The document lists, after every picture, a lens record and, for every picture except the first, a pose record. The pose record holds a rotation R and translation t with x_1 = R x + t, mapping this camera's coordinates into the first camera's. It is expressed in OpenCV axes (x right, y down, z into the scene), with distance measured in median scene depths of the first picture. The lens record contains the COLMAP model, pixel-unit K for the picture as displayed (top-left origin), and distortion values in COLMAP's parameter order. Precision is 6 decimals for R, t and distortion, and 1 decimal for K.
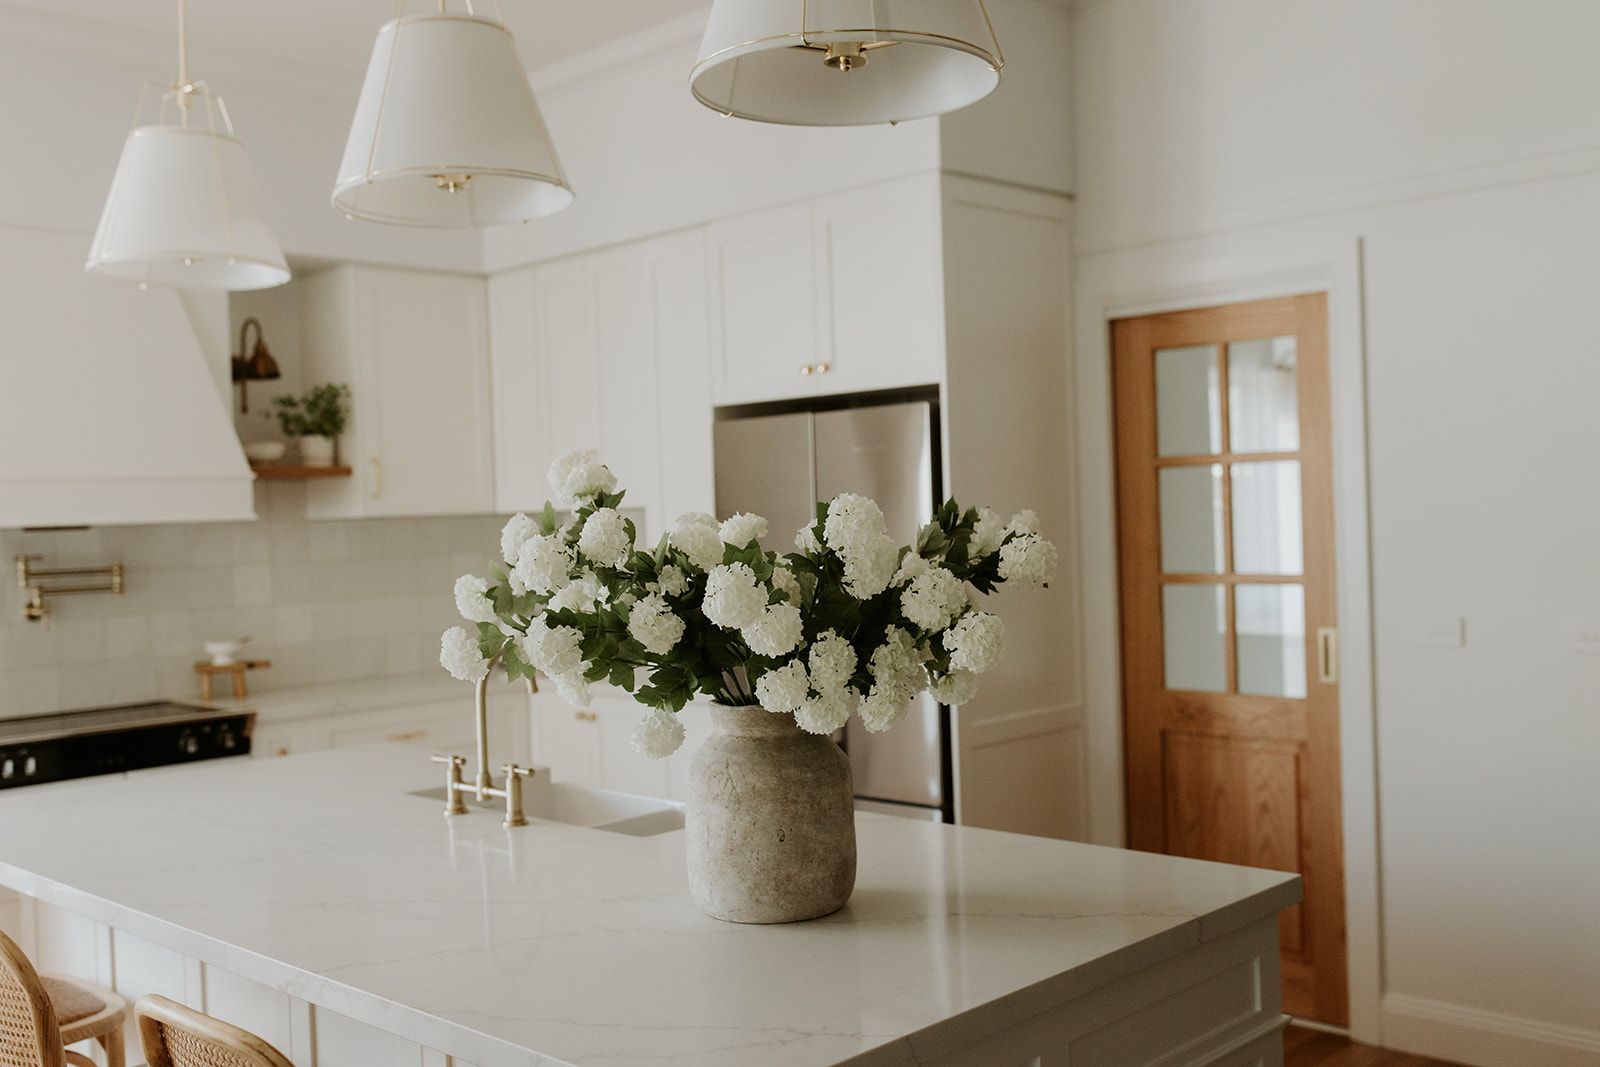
lens RADIAL K [[1540.8, 0, 784.1], [0, 1540.8, 542.7], [0, 0, 1]] dist [0.015066, 0.000000]
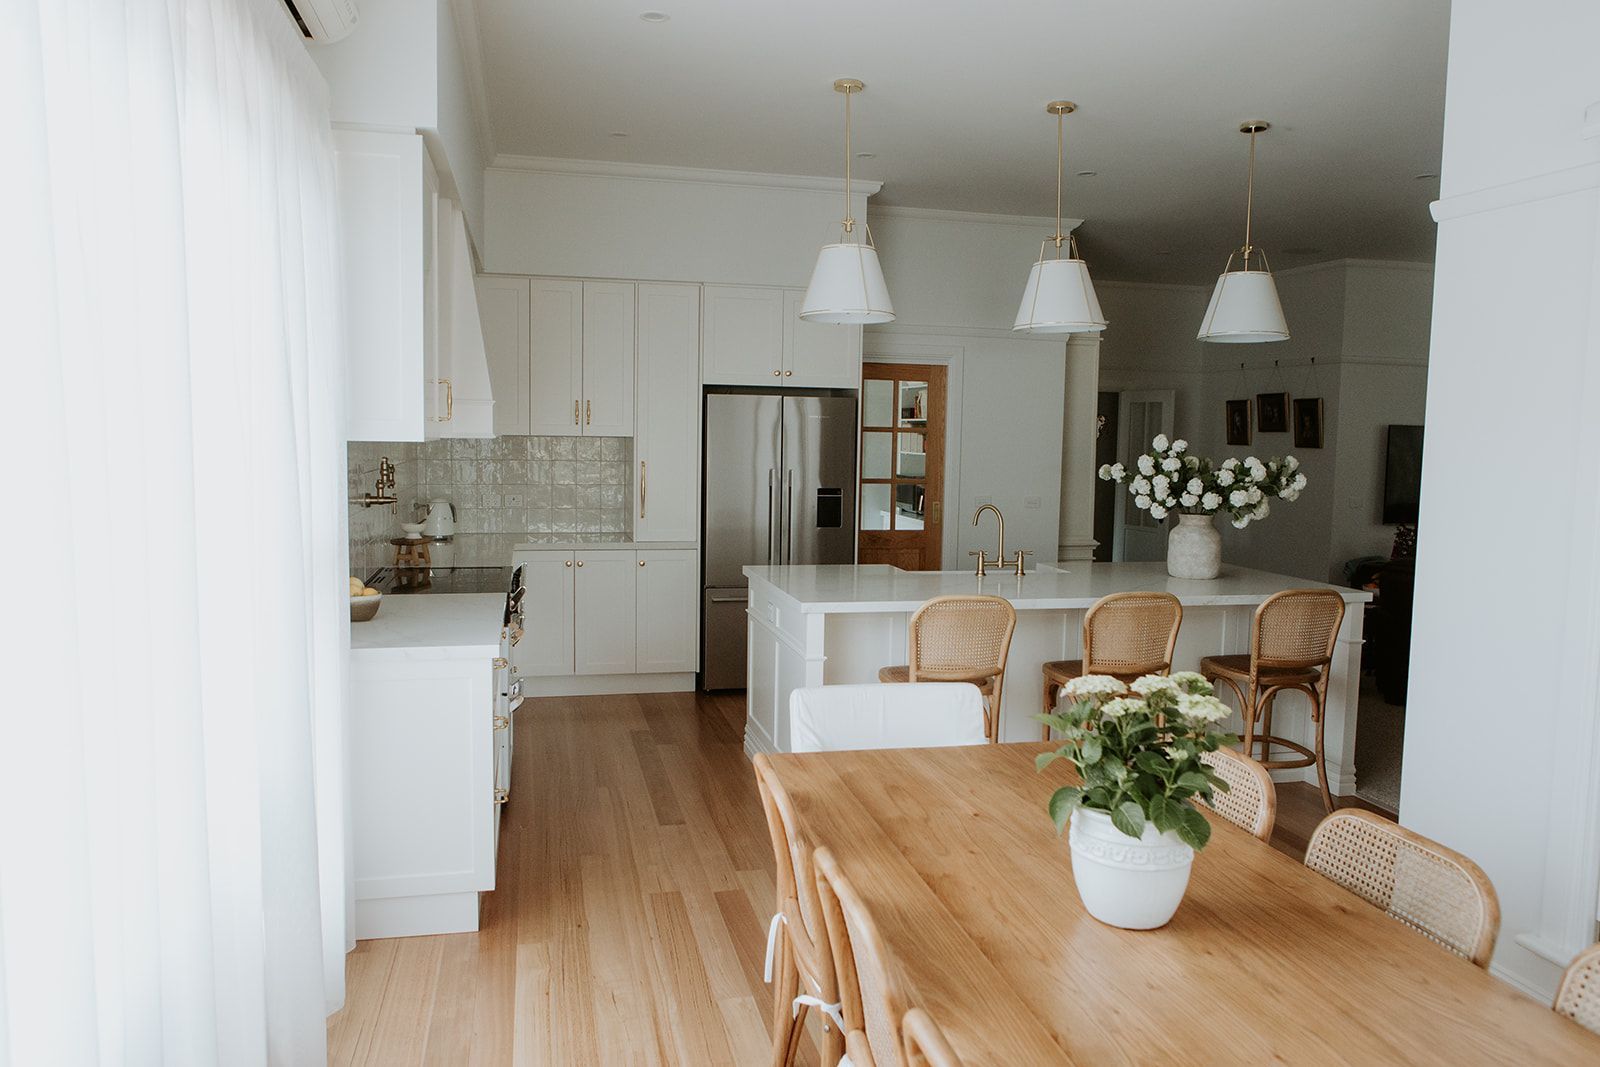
lens RADIAL K [[1141.2, 0, 807.4], [0, 1141.2, 535.5], [0, 0, 1]] dist [-0.008153, -0.007044]
pose [[0.532242, -0.032353, 0.845974, -1.201493], [-0.022522, 0.998375, 0.052351, 0.016849], [-0.846293, -0.046917, 0.530648, 0.186189]]
